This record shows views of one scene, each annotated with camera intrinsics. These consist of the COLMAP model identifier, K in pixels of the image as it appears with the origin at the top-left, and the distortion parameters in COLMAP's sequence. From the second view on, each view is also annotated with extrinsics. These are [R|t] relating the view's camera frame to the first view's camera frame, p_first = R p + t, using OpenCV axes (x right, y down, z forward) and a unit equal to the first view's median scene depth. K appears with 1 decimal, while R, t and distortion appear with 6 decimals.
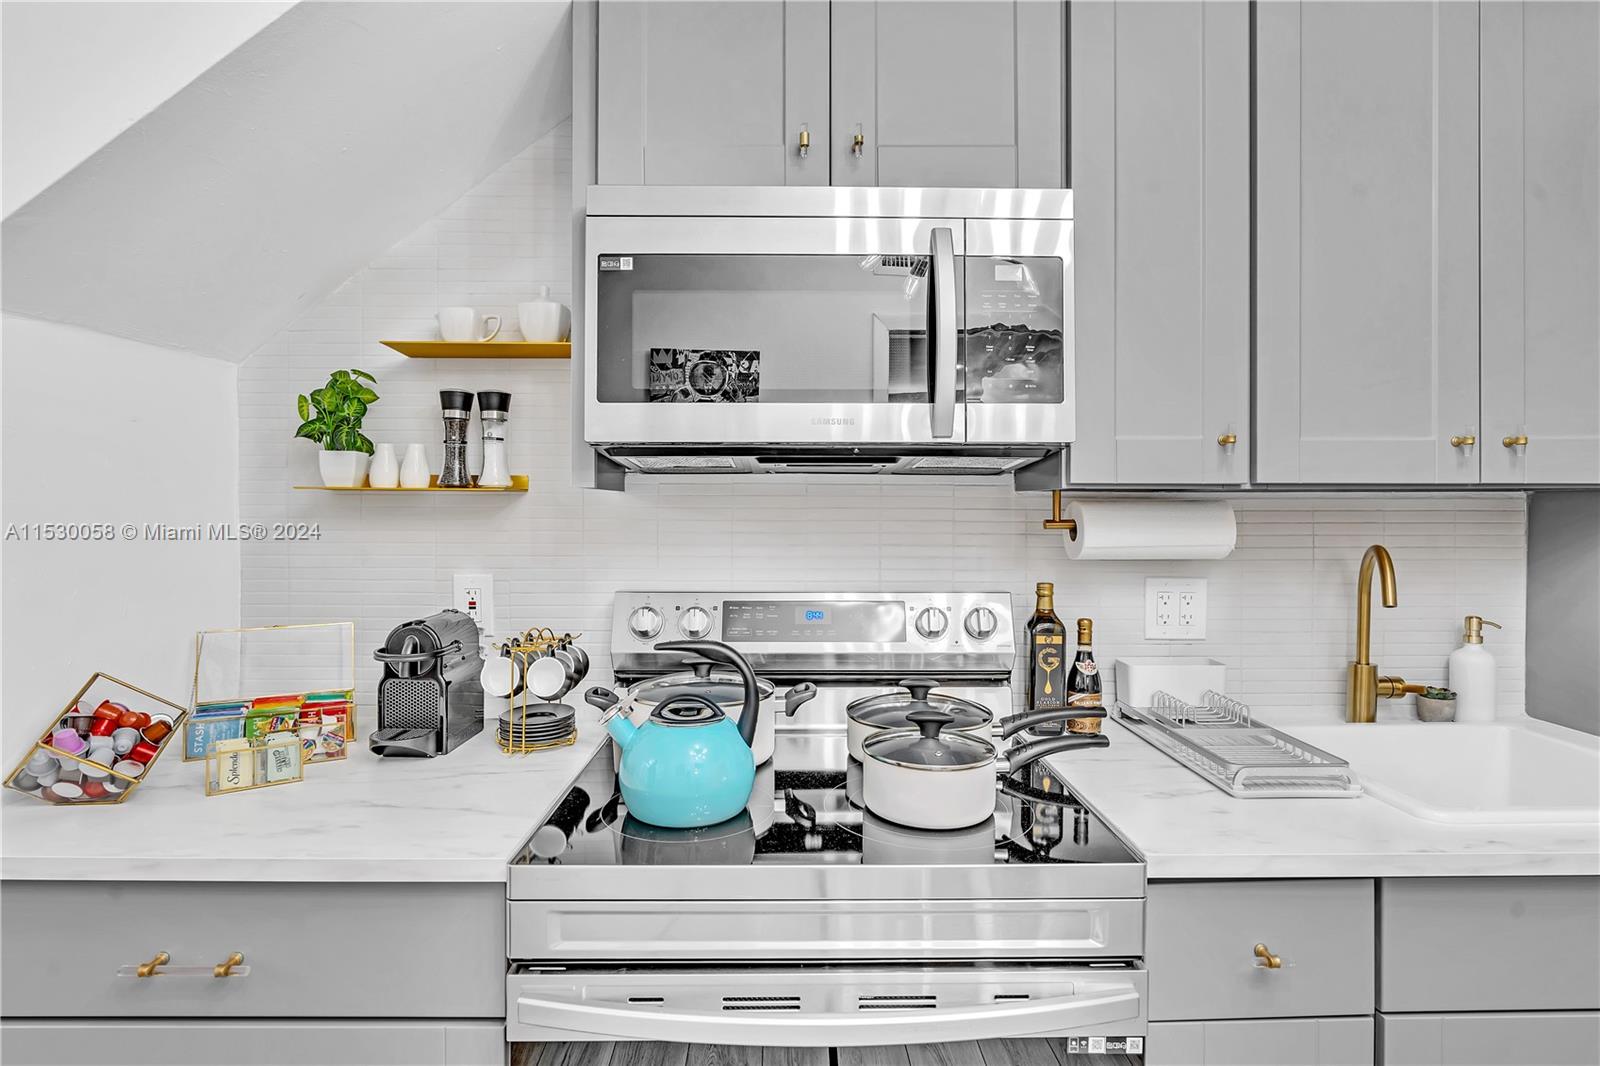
lens RADIAL K [[808.1, 0, 802.0], [0, 808.1, 505.7], [0, 0, 1]] dist [-0.011196, 0.000353]
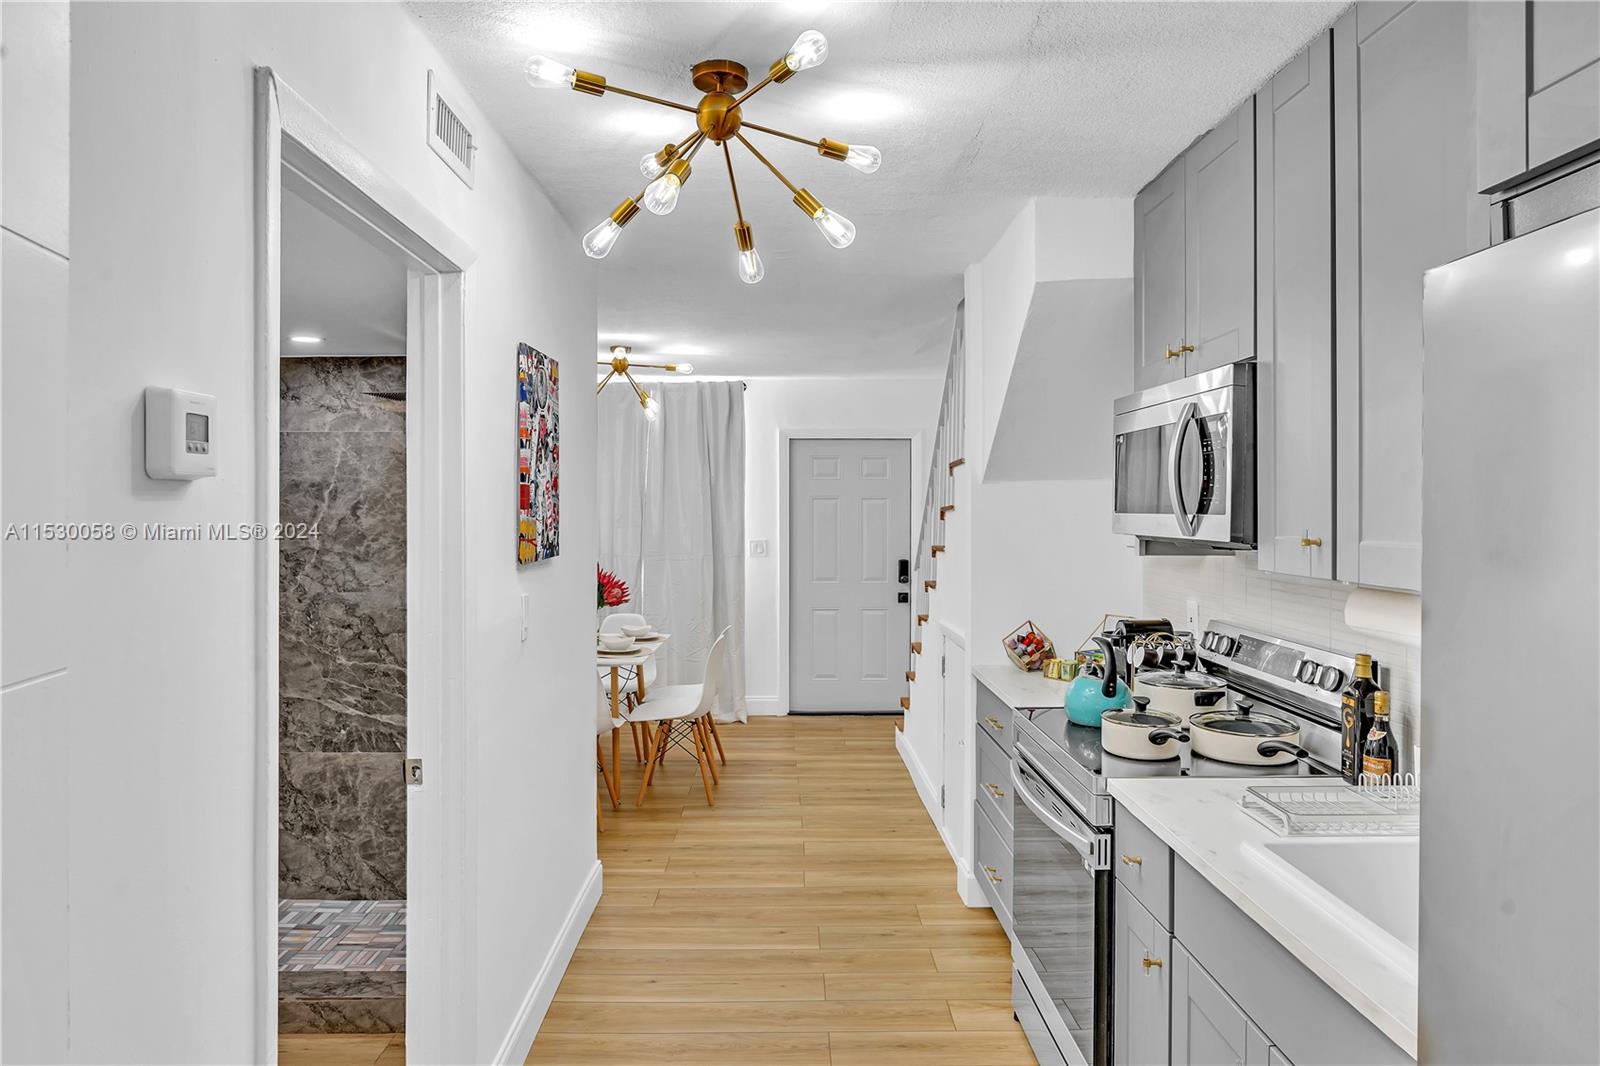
lens RADIAL K [[993.0, 0, 802.5], [0, 993.0, 507.1], [0, 0, 1]] dist [-0.006409, -0.000341]
pose [[0.009520, 0.000589, -0.999955, 1.909319], [0.001156, 0.999999, 0.000600, -0.129576], [0.999954, -0.001161, 0.009519, 0.209822]]
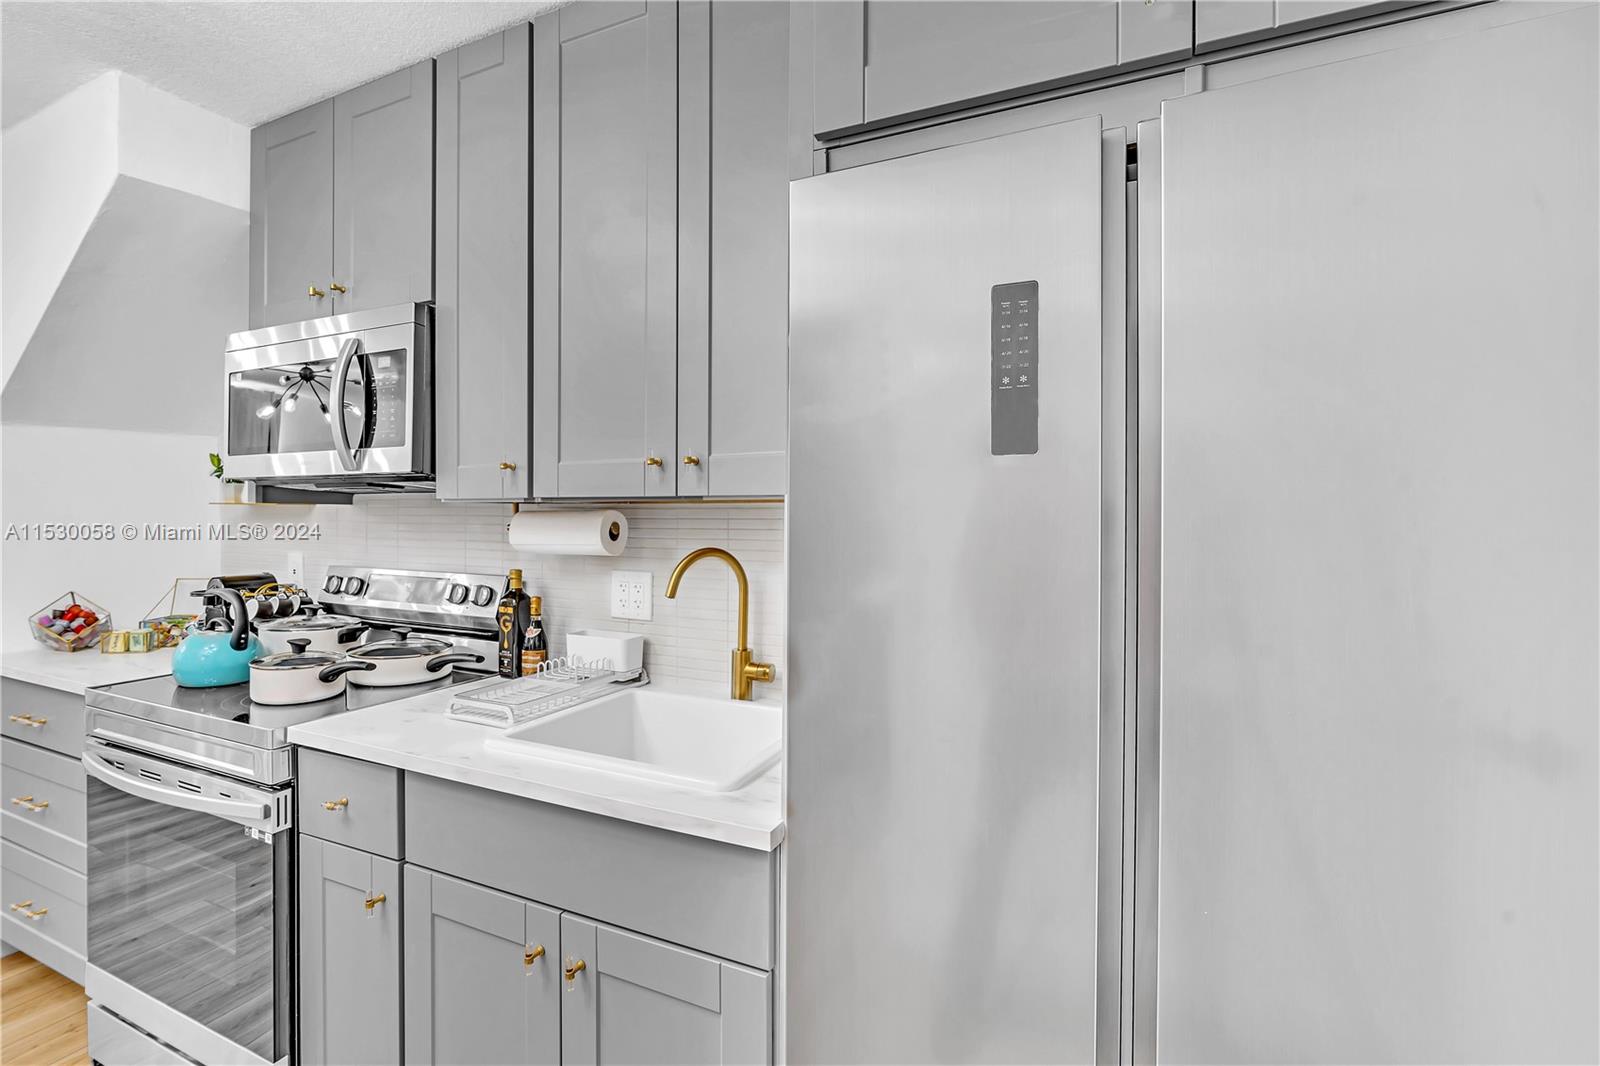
lens RADIAL K [[726.6, 0, 792.1], [0, 726.6, 519.3], [0, 0, 1]] dist [-0.005118, 0.000117]
pose [[0.897925, 0.005134, -0.440118, 1.432891], [-0.002138, 0.999971, 0.007303, -0.001489], [0.440143, -0.005616, 0.897910, 0.094394]]
